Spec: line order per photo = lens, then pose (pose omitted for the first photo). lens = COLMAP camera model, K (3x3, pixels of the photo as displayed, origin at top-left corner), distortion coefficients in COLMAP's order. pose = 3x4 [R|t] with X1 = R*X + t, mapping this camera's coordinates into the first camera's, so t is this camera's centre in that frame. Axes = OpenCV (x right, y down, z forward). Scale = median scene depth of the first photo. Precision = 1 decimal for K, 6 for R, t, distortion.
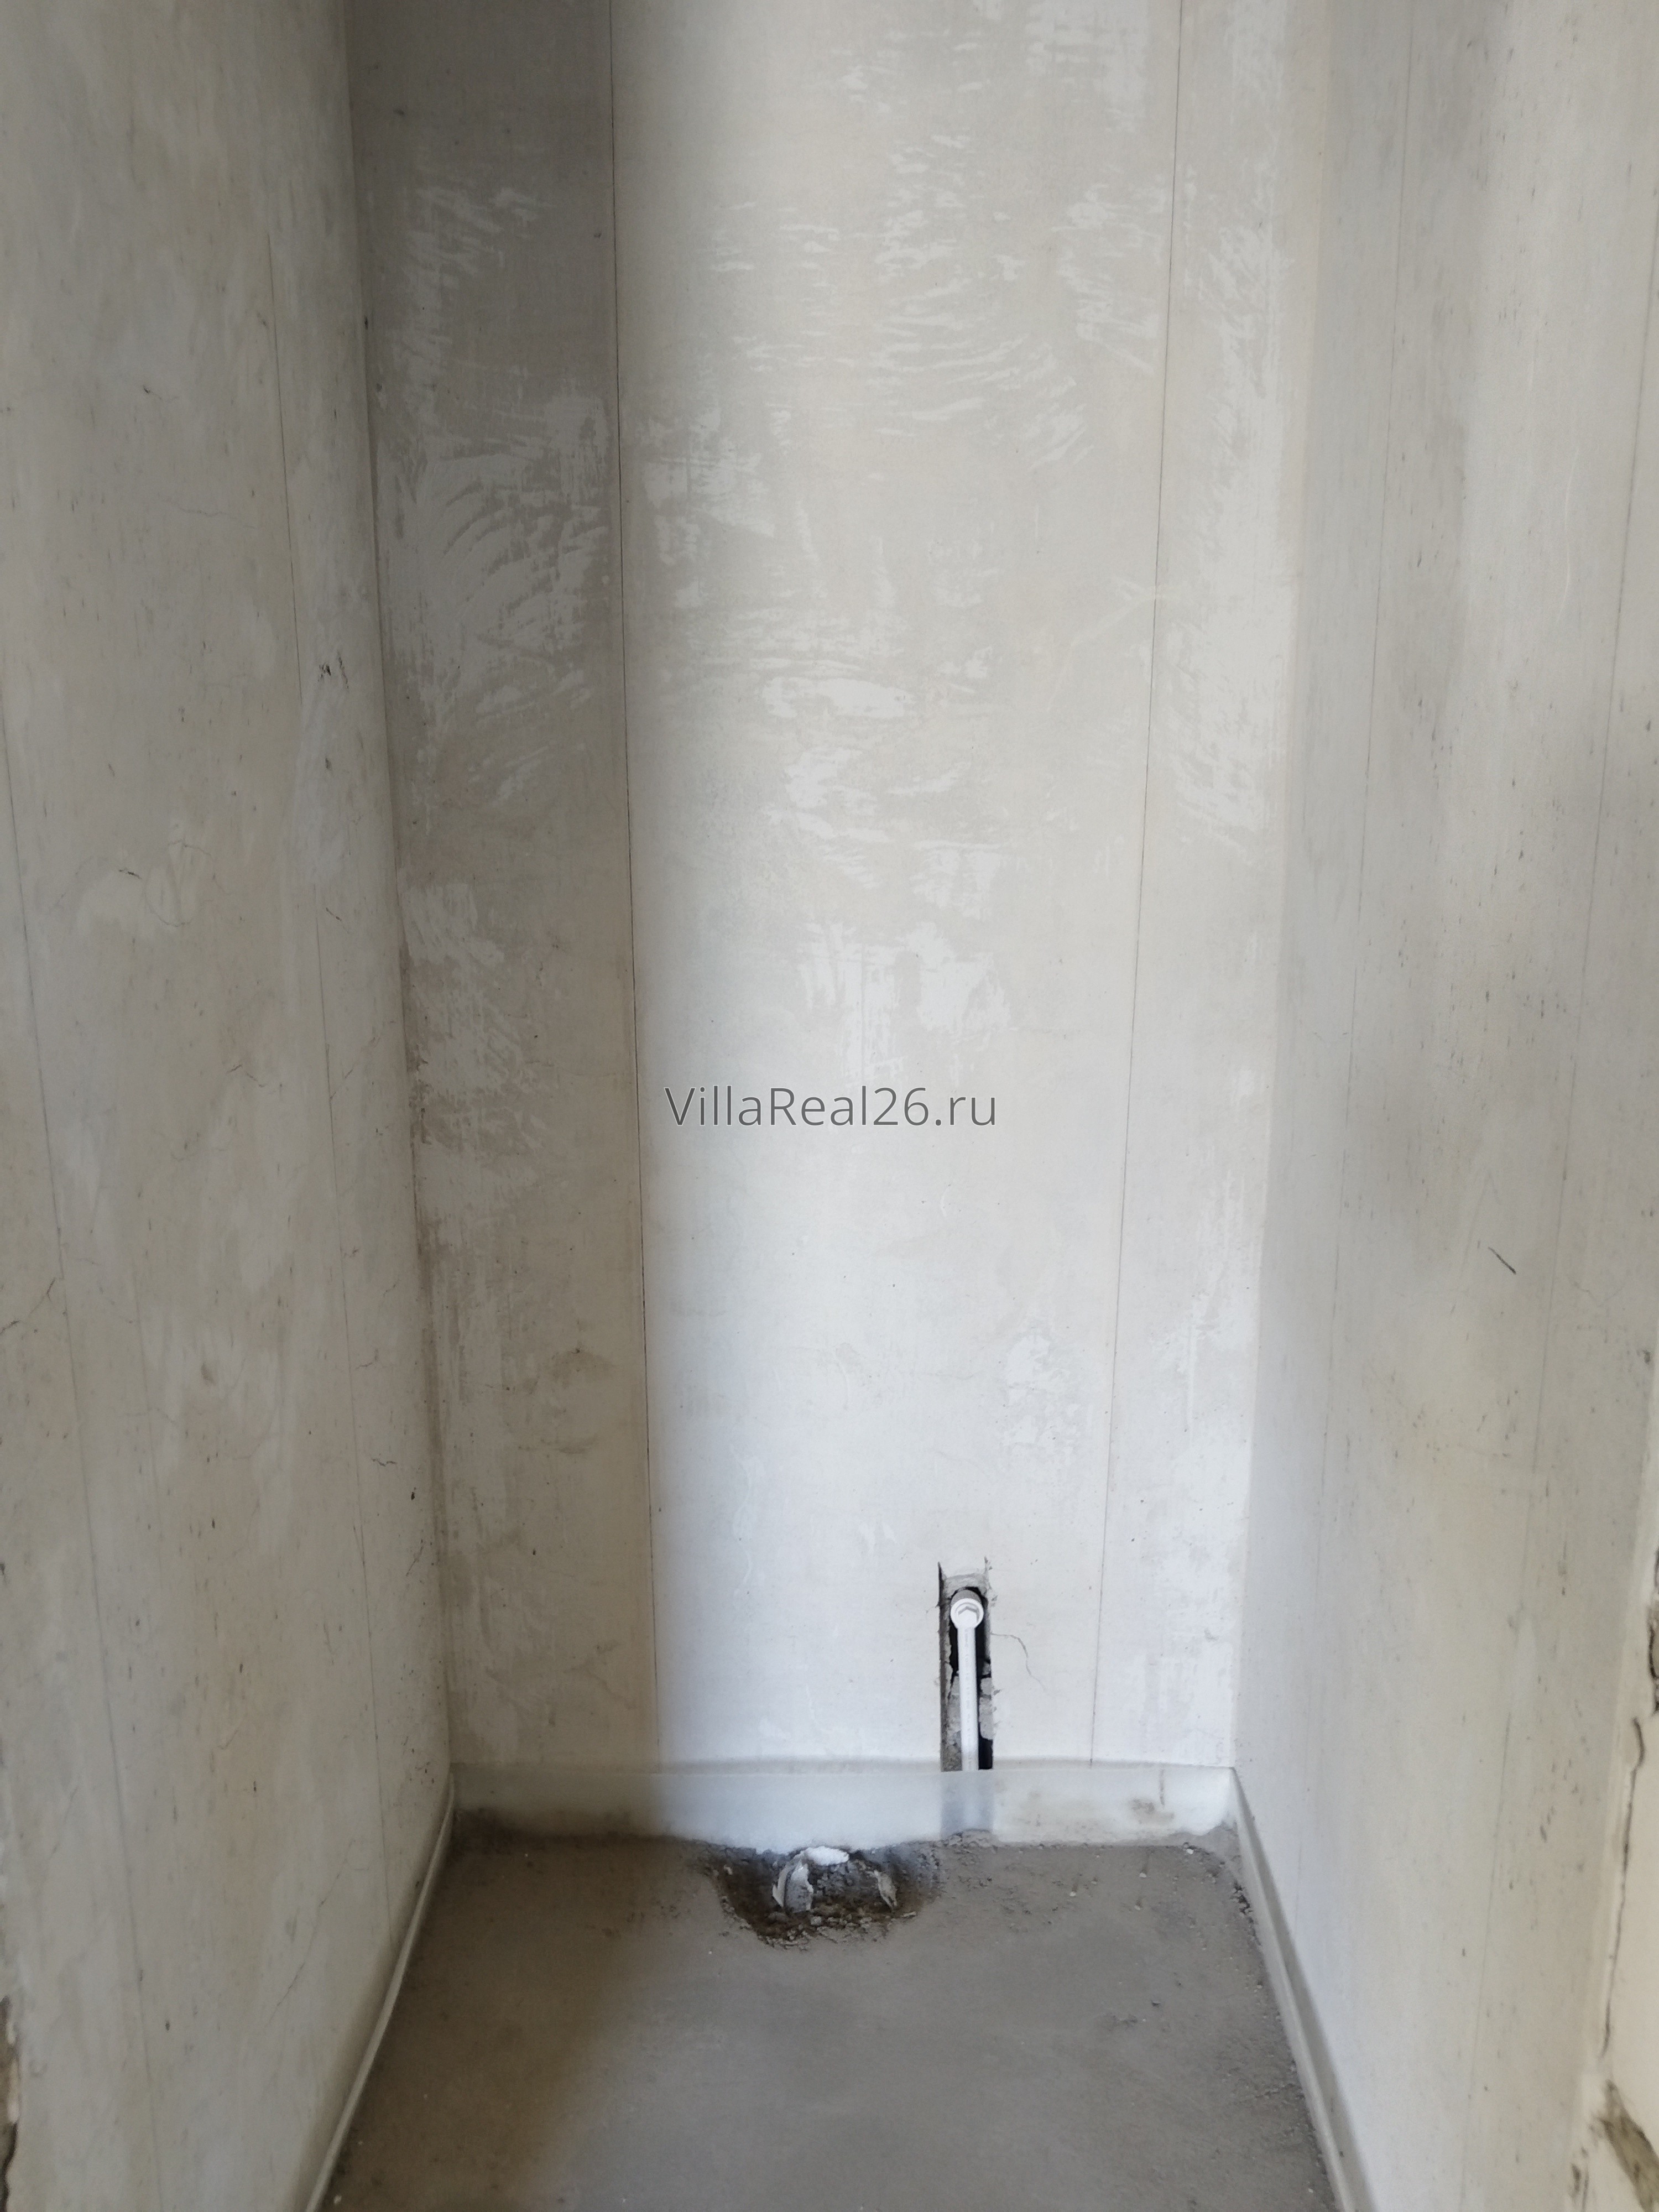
lens RADIAL K [[1728.9, 0, 829.1], [0, 1728.9, 1100.0], [0, 0, 1]] dist [0.000462, -0.002801]
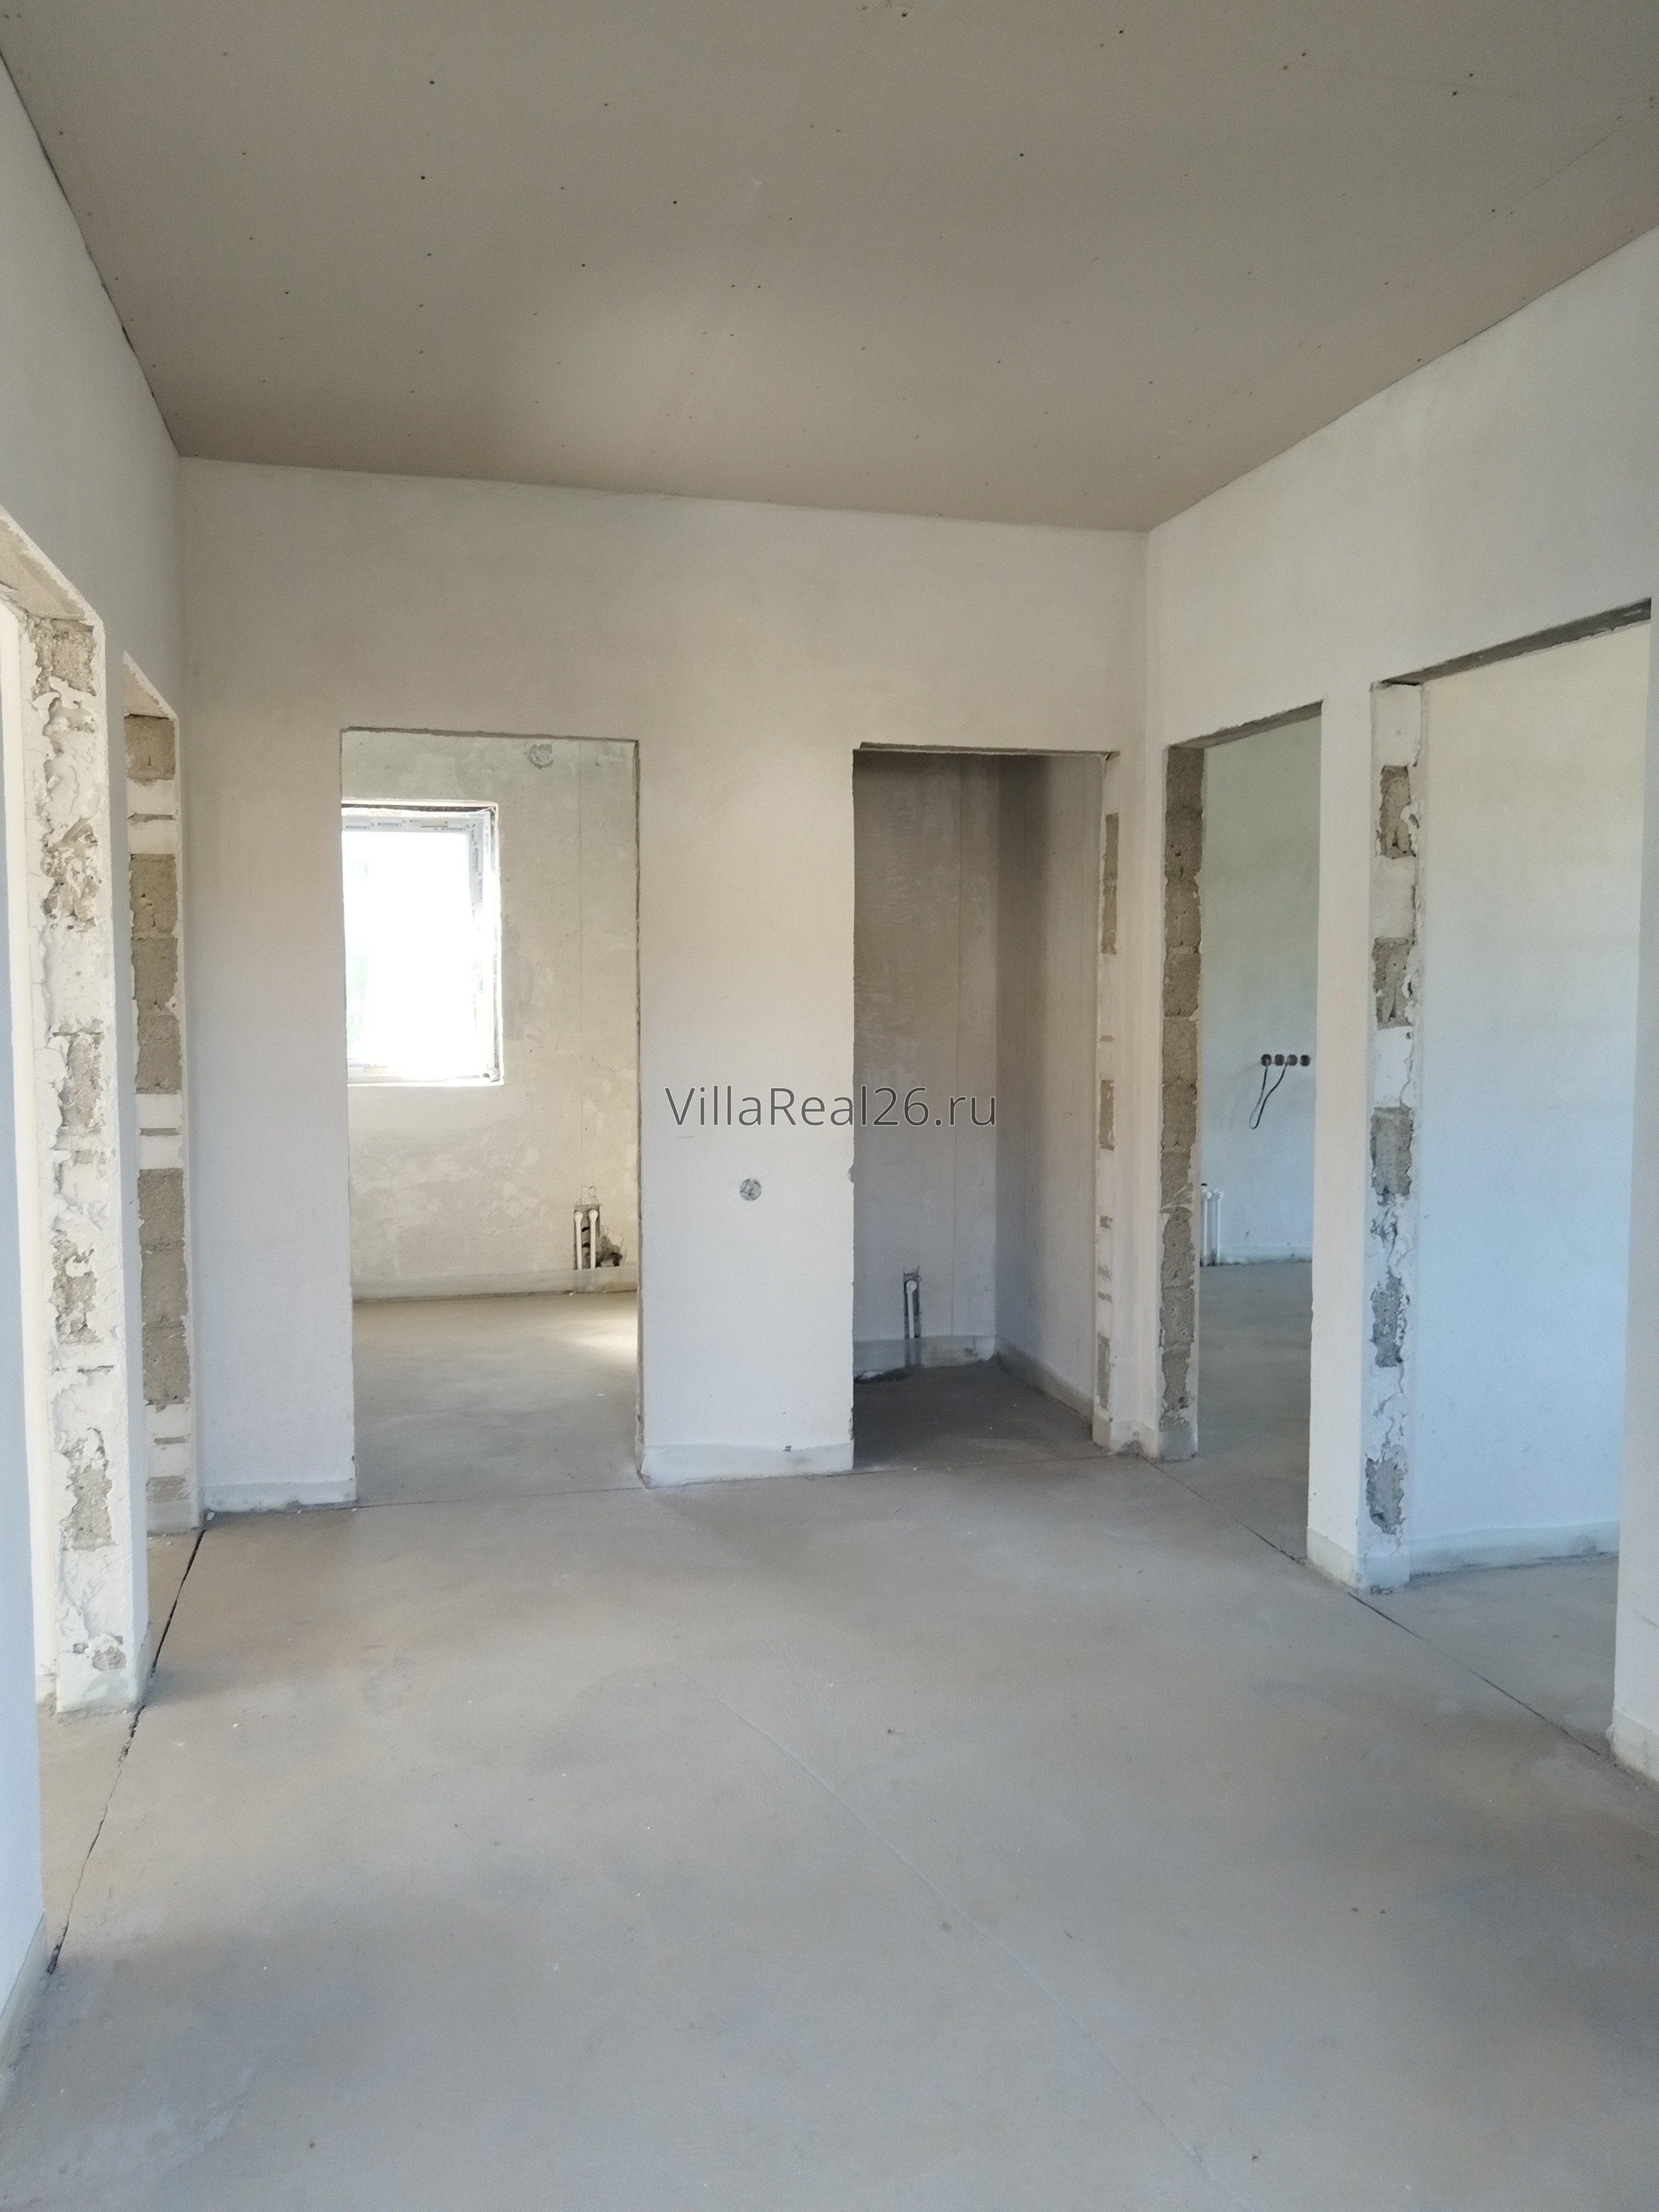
lens RADIAL K [[1728.9, 0, 909.0], [0, 1728.9, 1164.2], [0, 0, 1]] dist [0.000462, -0.002801]
pose [[0.958660, -0.022056, 0.283699, -0.806790], [0.061984, 0.989237, -0.132547, 0.494916], [-0.277722, 0.144652, 0.949709, -1.992210]]
